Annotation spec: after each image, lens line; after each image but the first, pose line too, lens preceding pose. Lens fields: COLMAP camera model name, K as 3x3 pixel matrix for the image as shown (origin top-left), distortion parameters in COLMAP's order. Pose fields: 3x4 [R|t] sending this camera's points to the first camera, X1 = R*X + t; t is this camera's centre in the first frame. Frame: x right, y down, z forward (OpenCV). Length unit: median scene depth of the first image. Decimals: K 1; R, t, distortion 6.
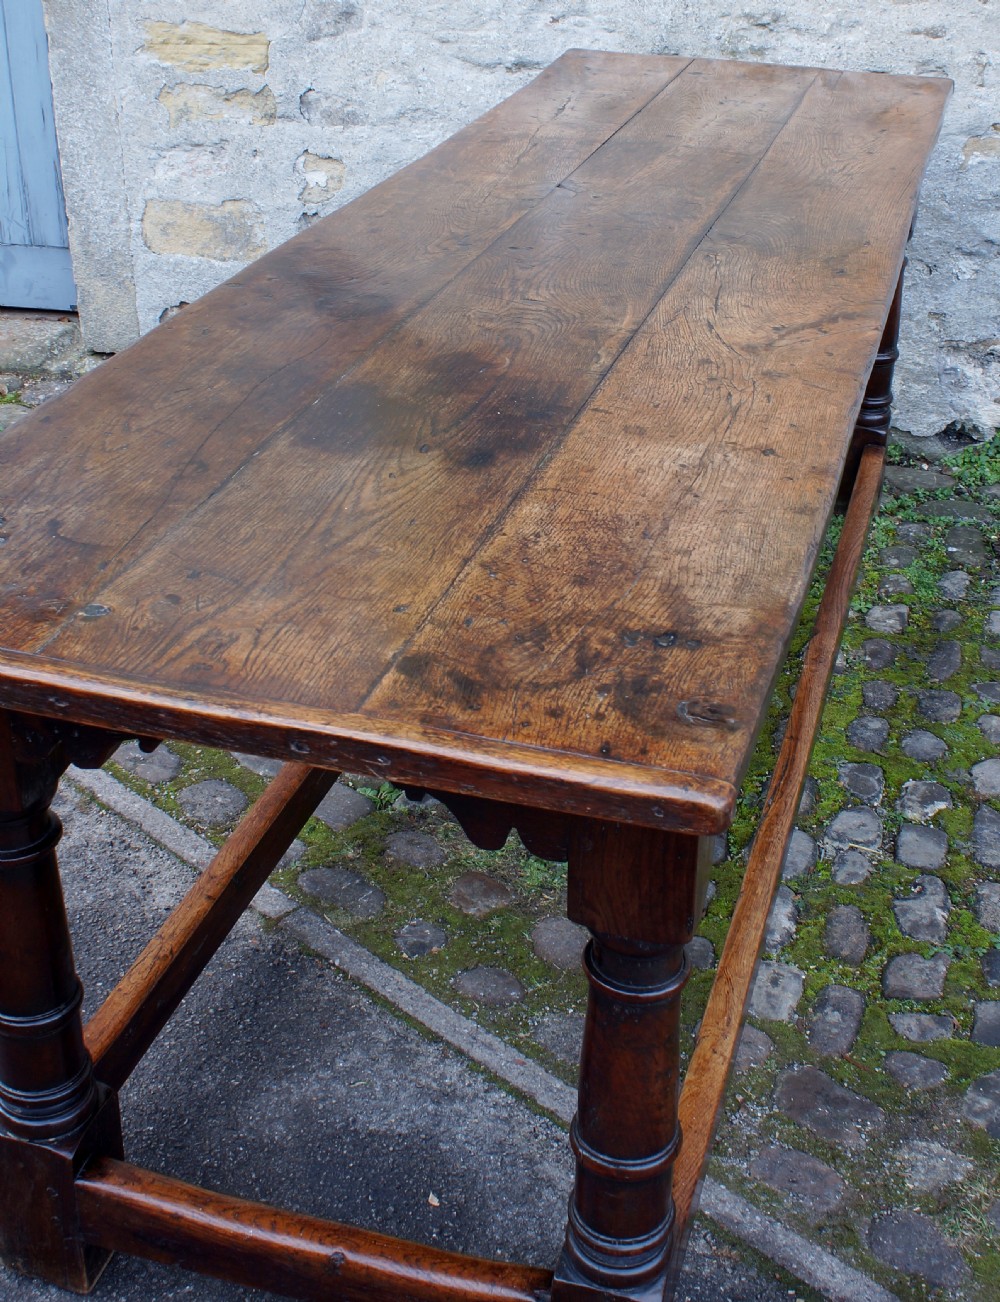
lens RADIAL K [[1719.3, 0, 534.5], [0, 1719.3, 491.1], [0, 0, 1]] dist [-0.096911, 0.004839]
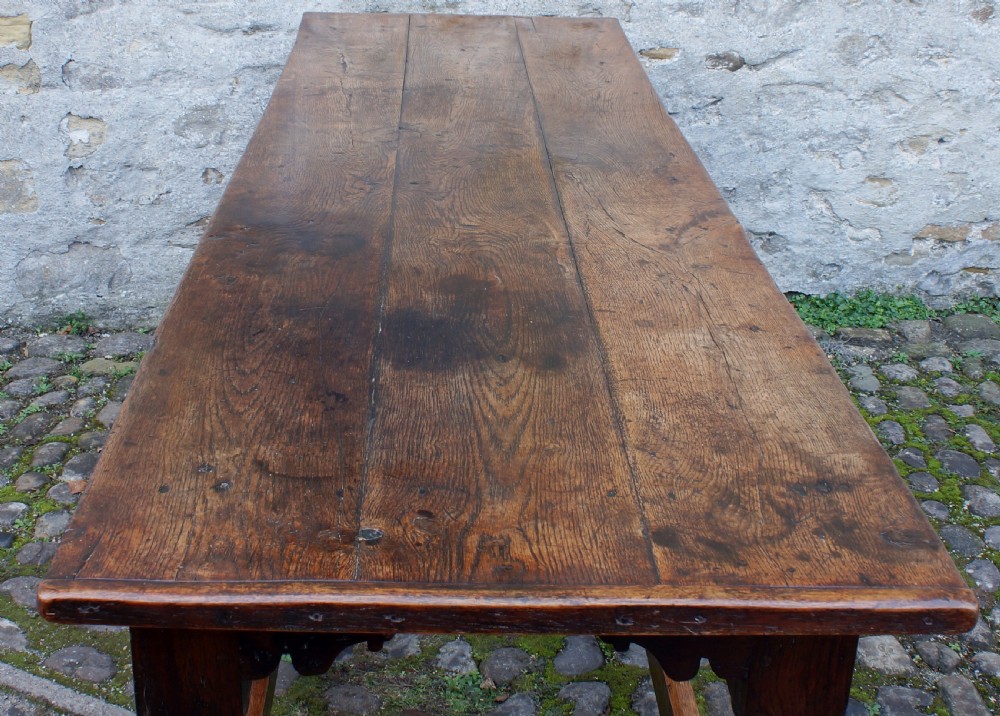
lens RADIAL K [[1429.4, 0, 459.1], [0, 1429.4, 274.8], [0, 0, 1]] dist [-0.114087, 0.090619]
pose [[0.959555, -0.103760, 0.261703, -0.156277], [0.119179, 0.991910, -0.043707, -0.019271], [-0.255051, 0.073129, 0.964158, 0.020754]]
